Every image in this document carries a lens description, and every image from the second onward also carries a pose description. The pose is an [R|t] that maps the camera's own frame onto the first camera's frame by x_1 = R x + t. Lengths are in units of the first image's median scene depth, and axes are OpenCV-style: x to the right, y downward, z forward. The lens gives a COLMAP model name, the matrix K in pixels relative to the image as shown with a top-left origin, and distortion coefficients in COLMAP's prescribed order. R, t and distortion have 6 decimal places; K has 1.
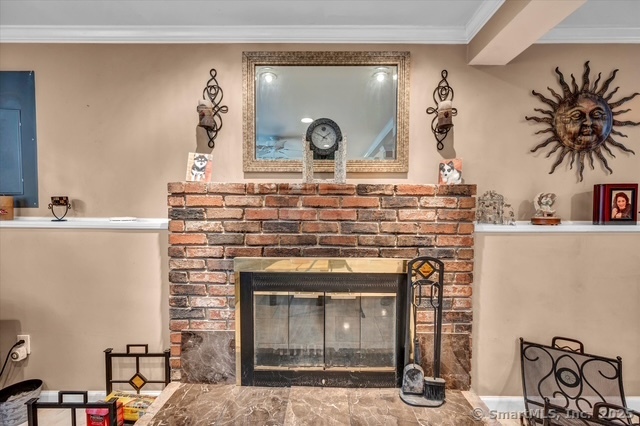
lens RADIAL K [[257.7, 0, 321.6], [0, 257.7, 214.4], [0, 0, 1]] dist [-0.000546, -0.000287]
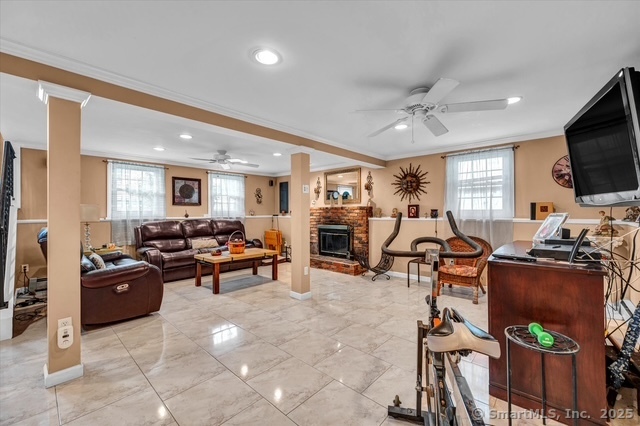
lens RADIAL K [[260.3, 0, 320.4], [0, 260.3, 206.6], [0, 0, 1]] dist [0.000889, -0.000105]
pose [[0.746715, -0.021553, -0.664794, 2.274316], [-0.011430, 0.998911, -0.045224, 0.054859], [0.665046, 0.041368, 0.745656, -1.948795]]
